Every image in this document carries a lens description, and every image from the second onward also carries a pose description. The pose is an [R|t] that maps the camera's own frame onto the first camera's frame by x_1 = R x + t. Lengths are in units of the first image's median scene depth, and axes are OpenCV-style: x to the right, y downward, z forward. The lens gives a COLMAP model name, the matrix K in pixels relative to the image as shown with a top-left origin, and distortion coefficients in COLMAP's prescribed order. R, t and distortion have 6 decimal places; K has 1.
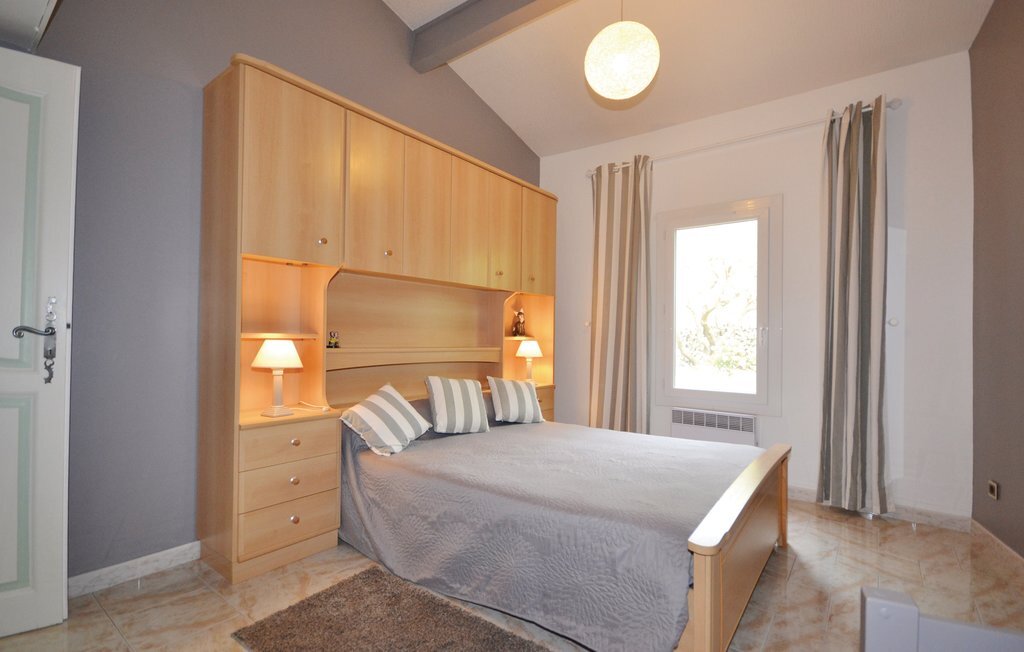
lens RADIAL K [[461.7, 0, 513.2], [0, 461.7, 330.5], [0, 0, 1]] dist [-0.000466, -0.000987]
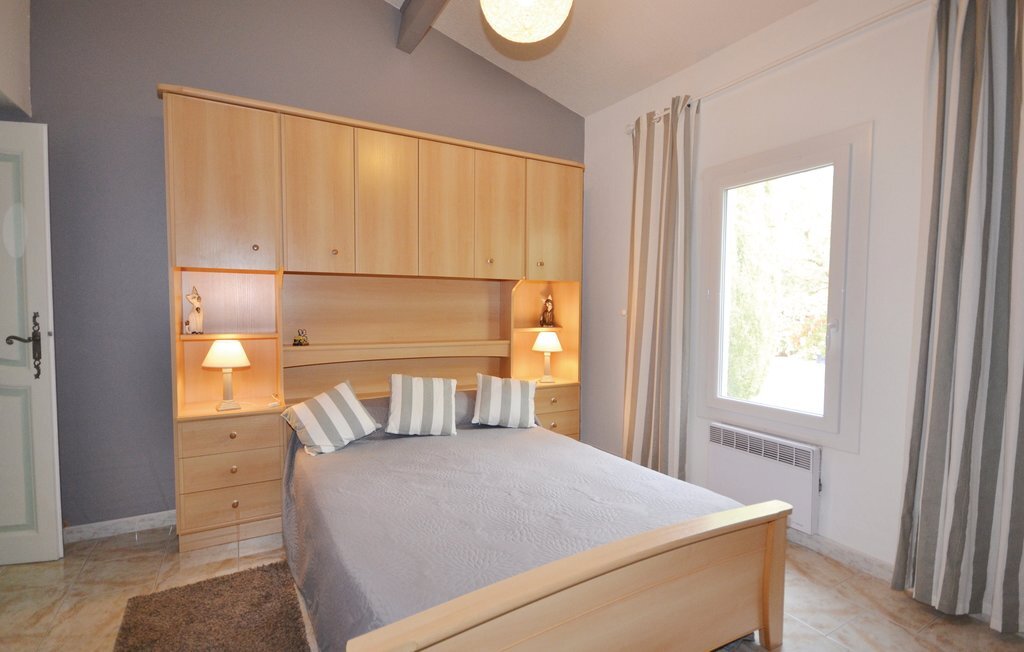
lens RADIAL K [[468.7, 0, 509.1], [0, 468.7, 328.4], [0, 0, 1]] dist [-0.000275, -0.000005]
pose [[0.919472, 0.011276, -0.392993, 0.463609], [0.011661, 0.998367, 0.055927, -0.053987], [0.392982, -0.056006, 0.917839, 0.203625]]
